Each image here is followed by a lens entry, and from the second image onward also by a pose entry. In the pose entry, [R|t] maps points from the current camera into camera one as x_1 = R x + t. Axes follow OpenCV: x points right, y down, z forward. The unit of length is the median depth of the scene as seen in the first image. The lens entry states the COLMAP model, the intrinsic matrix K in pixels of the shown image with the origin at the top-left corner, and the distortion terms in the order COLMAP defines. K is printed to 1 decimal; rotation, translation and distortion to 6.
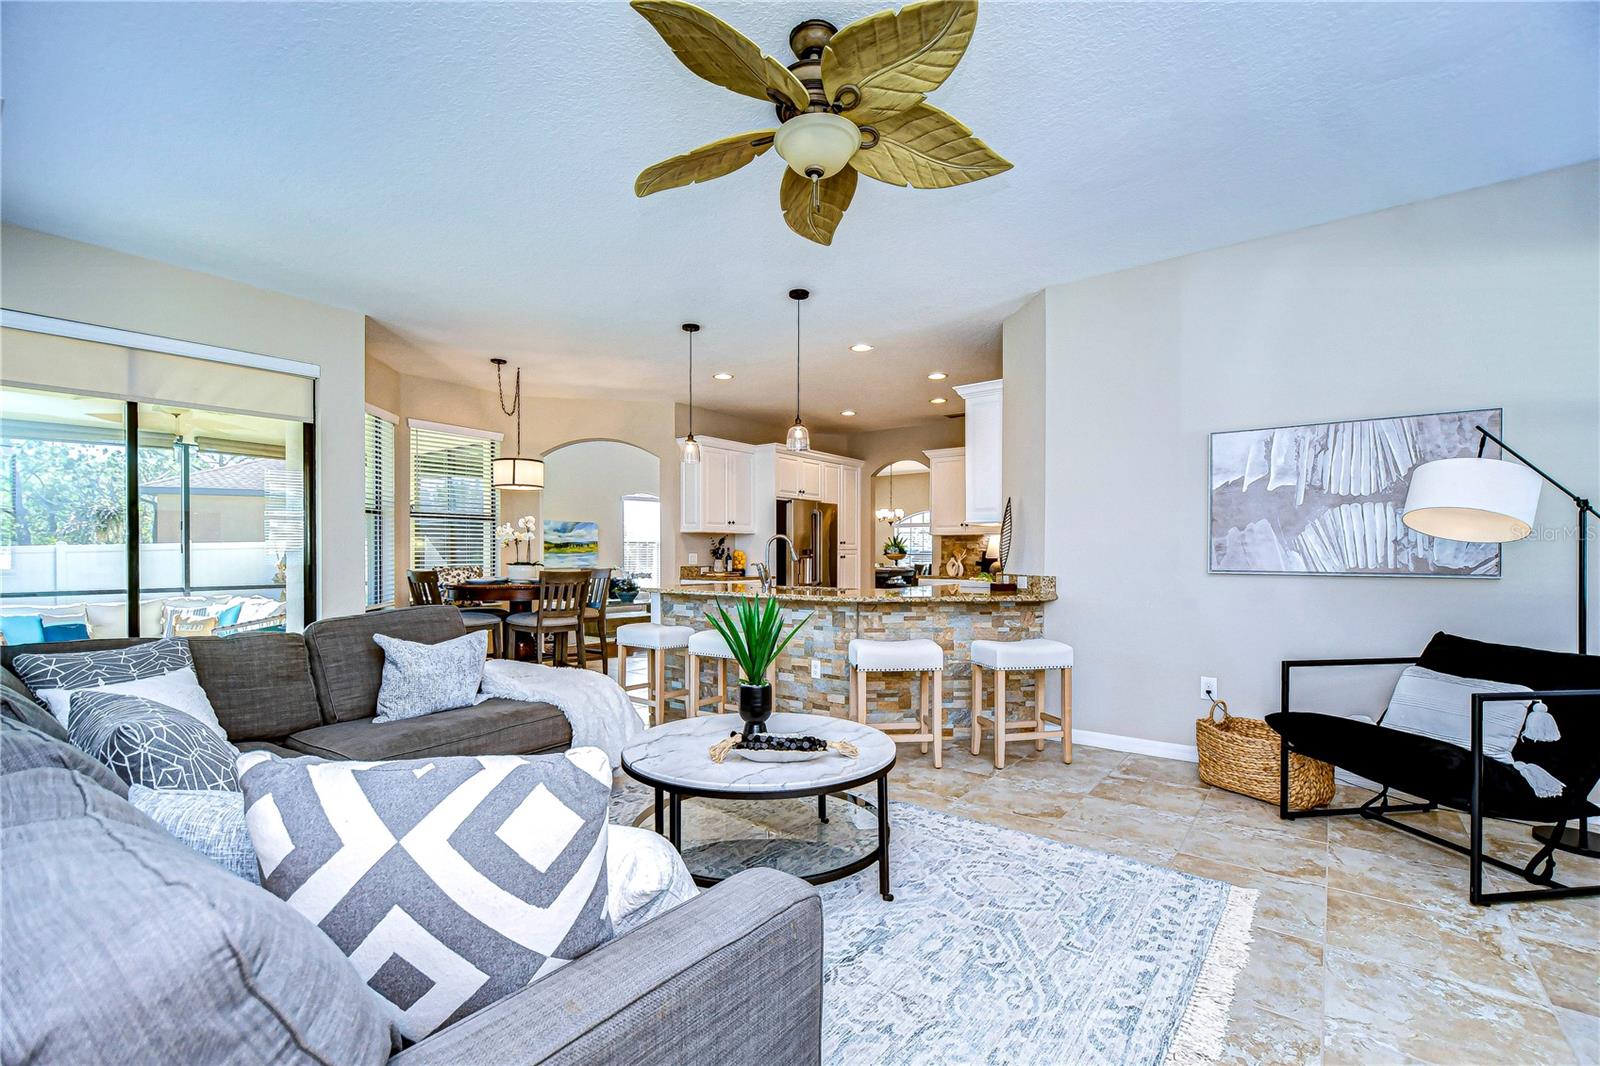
lens RADIAL K [[700.2, 0, 803.3], [0, 700.2, 560.9], [0, 0, 1]] dist [-0.001027, -0.000674]
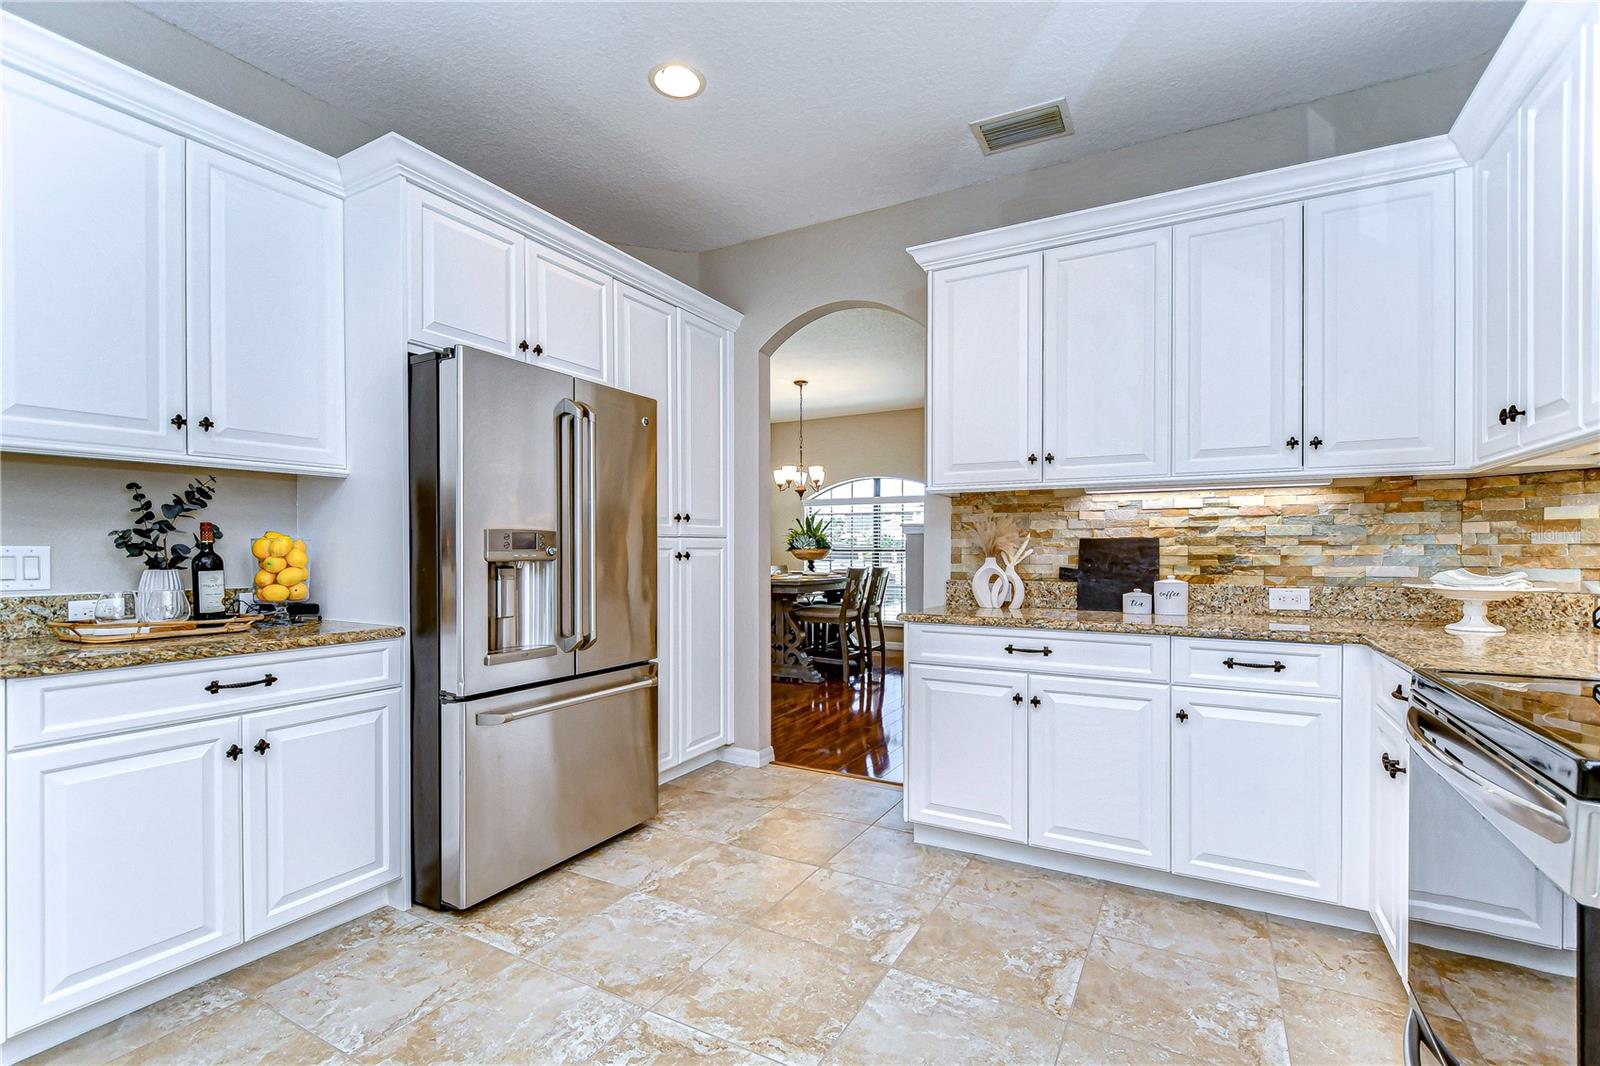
lens RADIAL K [[700.2, 0, 803.3], [0, 700.2, 560.9], [0, 0, 1]] dist [-0.001027, -0.000674]
pose [[0.989918, -0.003244, 0.141603, 0.076858], [0.002651, 0.999987, 0.004377, -0.005115], [-0.141615, -0.003957, 0.989914, 0.715955]]
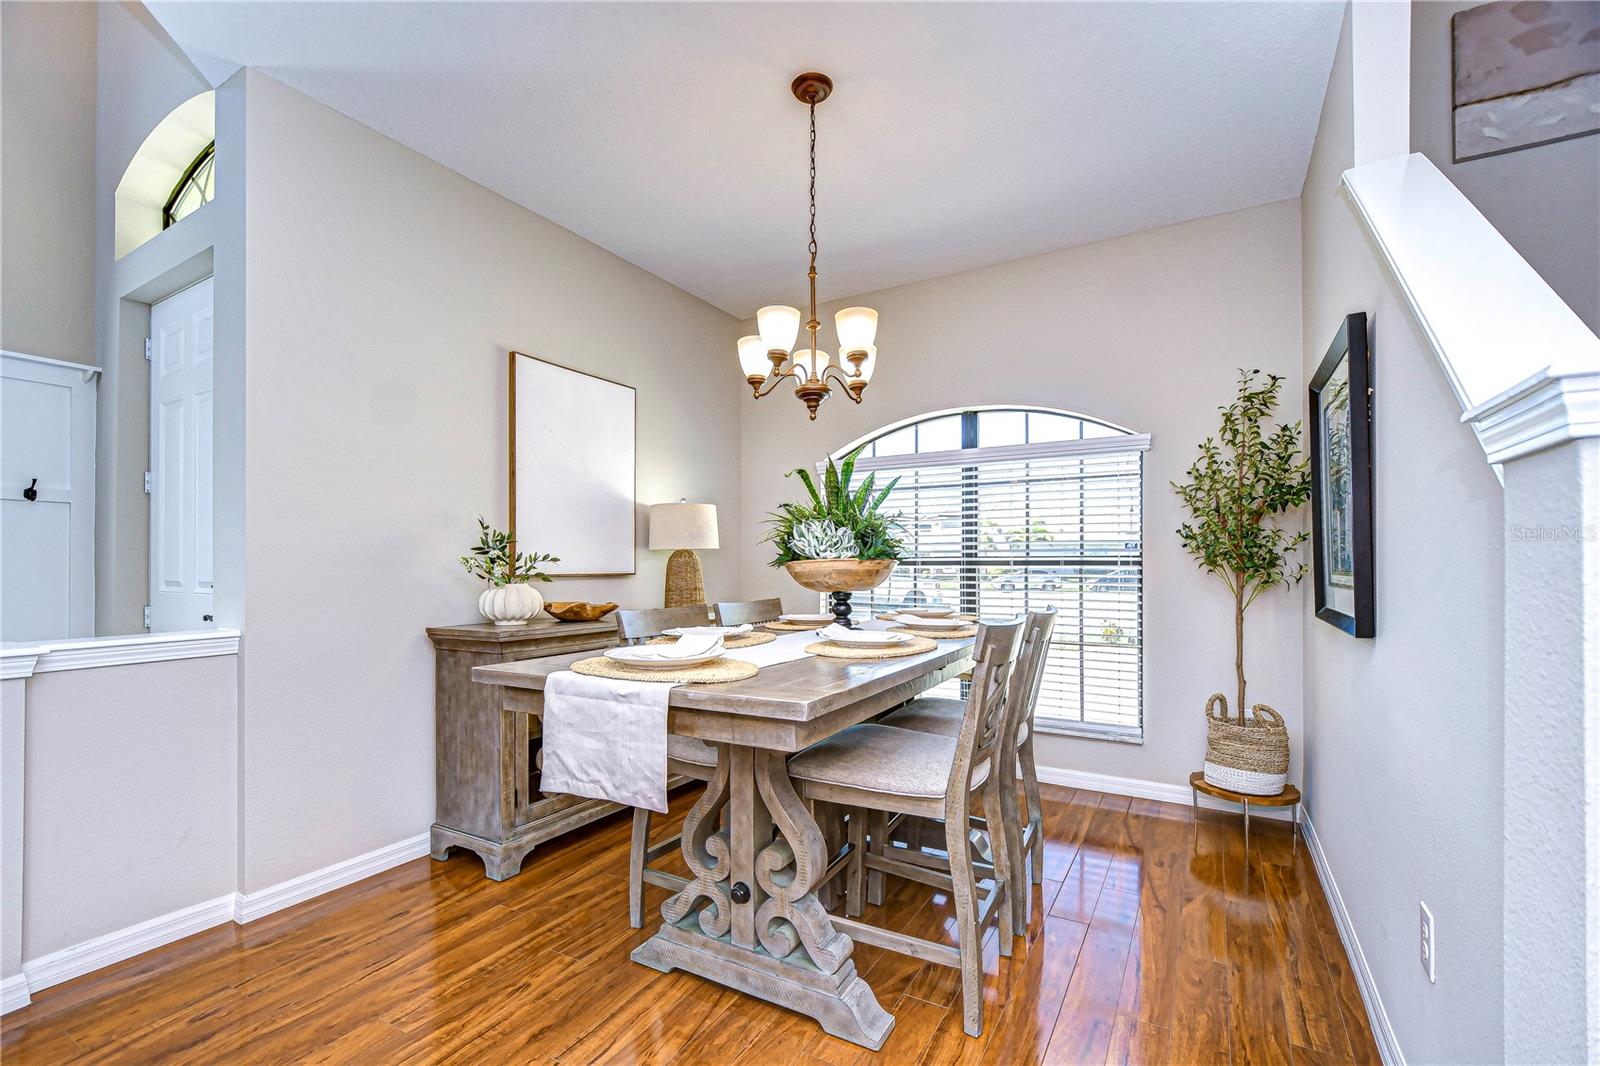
lens RADIAL K [[682.3, 0, 797.5], [0, 682.3, 558.1], [0, 0, 1]] dist [0.000406, 0.000026]
pose [[0.993652, -0.004554, 0.112406, 0.155805], [0.005650, 0.999940, -0.009426, -0.013541], [-0.112356, 0.010001, 0.993618, 1.273090]]
